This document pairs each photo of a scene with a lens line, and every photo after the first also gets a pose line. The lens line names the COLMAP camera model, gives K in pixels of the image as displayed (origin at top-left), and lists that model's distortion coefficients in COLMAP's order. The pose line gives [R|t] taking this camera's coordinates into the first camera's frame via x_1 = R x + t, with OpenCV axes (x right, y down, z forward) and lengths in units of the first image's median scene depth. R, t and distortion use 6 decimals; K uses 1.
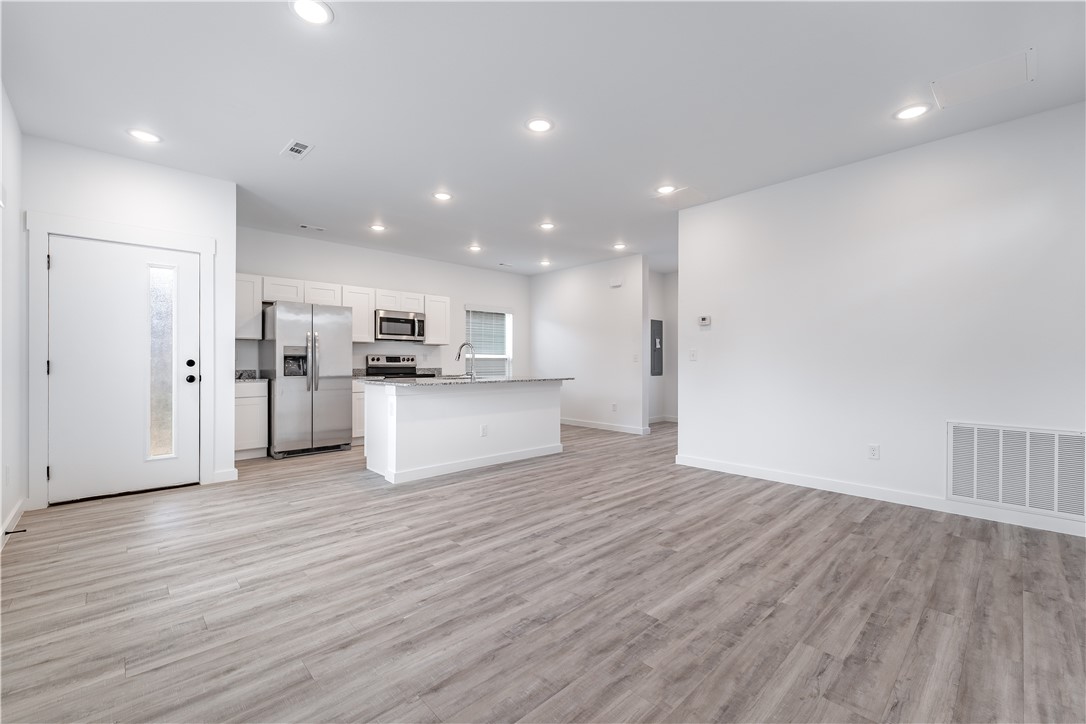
lens RADIAL K [[452.7, 0, 548.0], [0, 452.7, 364.8], [0, 0, 1]] dist [0.006077, -0.000640]
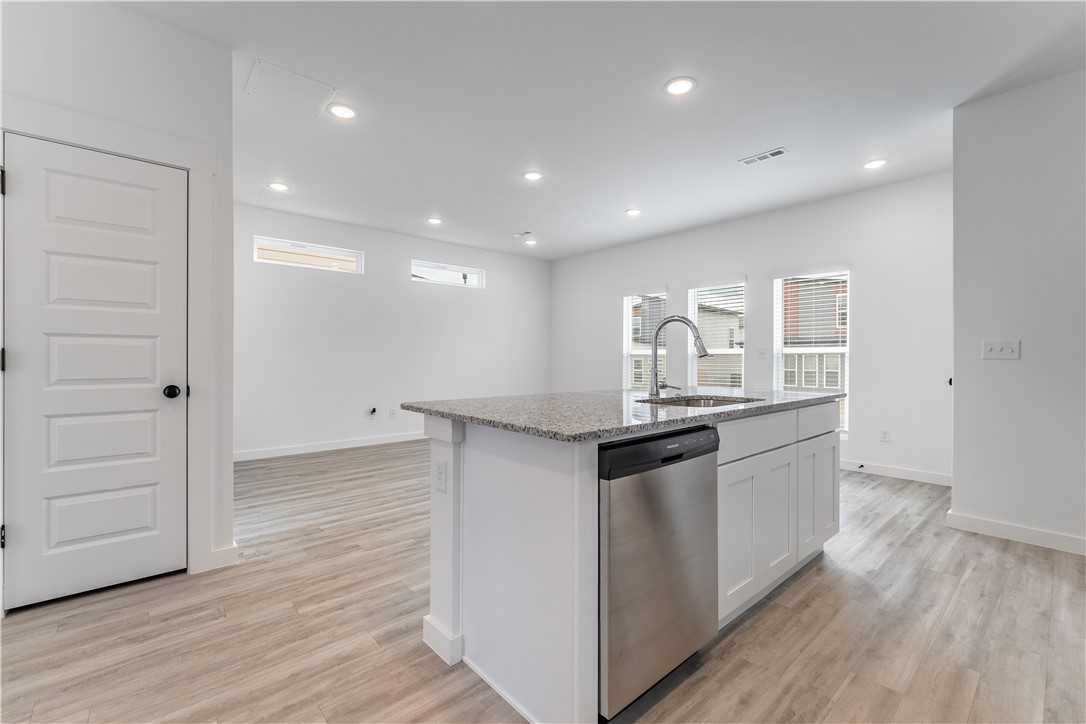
lens RADIAL K [[462.8, 0, 534.7], [0, 462.8, 362.3], [0, 0, 1]] dist [-0.001203, -0.000843]
pose [[-0.997489, -0.006694, 0.070508, -0.100586], [-0.005802, 0.999901, 0.012853, -0.010682], [-0.070587, 0.012411, -0.997428, 1.984349]]
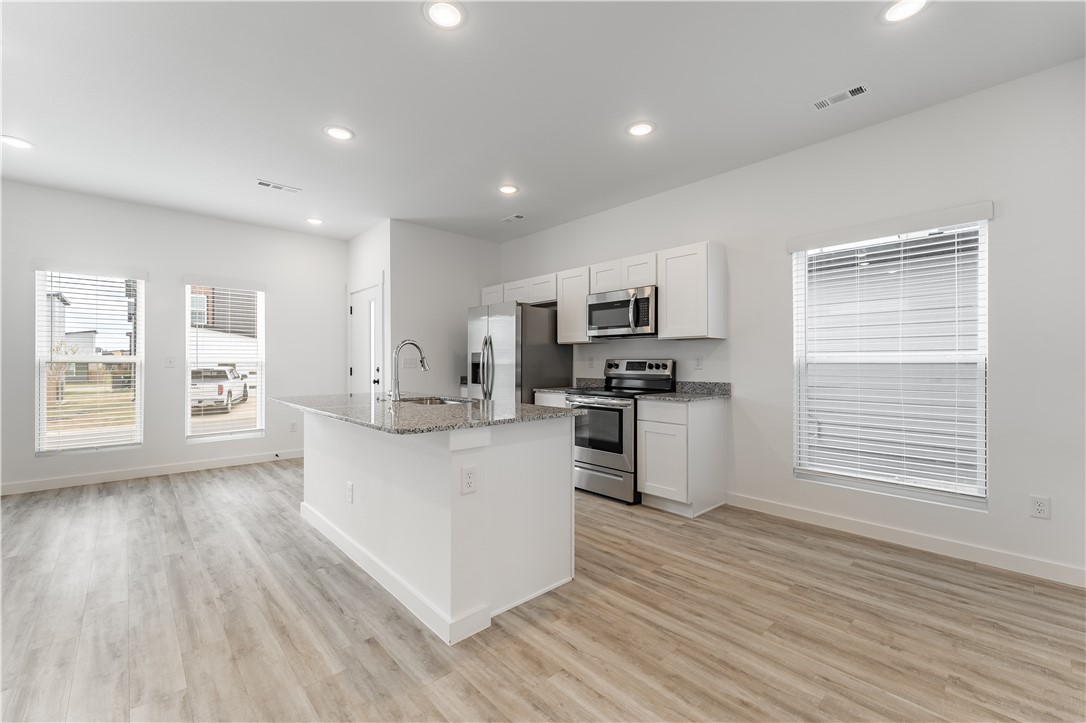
lens RADIAL K [[452.7, 0, 548.1], [0, 452.7, 361.1], [0, 0, 1]] dist [0.006077, -0.000640]
pose [[-0.034085, -0.009385, -0.999375, 0.549329], [-0.006747, 0.999935, -0.009160, -0.021680], [0.999396, 0.006430, -0.034146, 1.633279]]
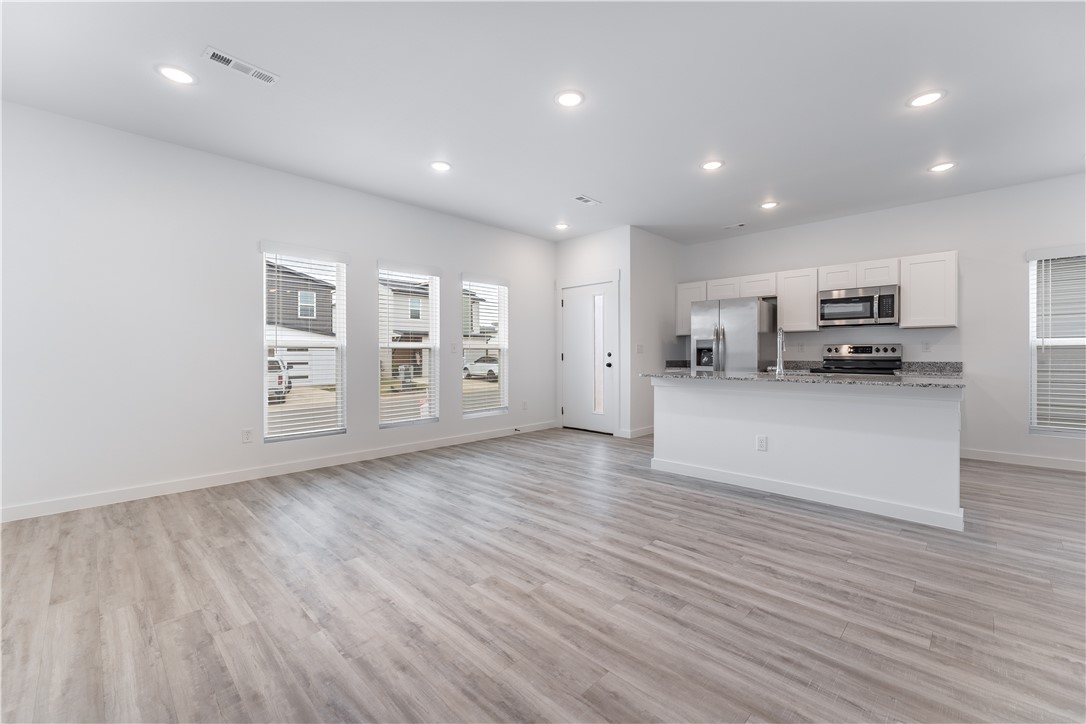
lens RADIAL K [[452.7, 0, 547.6], [0, 452.7, 360.9], [0, 0, 1]] dist [0.006077, -0.000640]
pose [[0.025402, 0.011914, -0.999606, 0.784830], [-0.001947, 0.999928, 0.011869, -0.001670], [0.999675, 0.001645, 0.025423, 0.798776]]
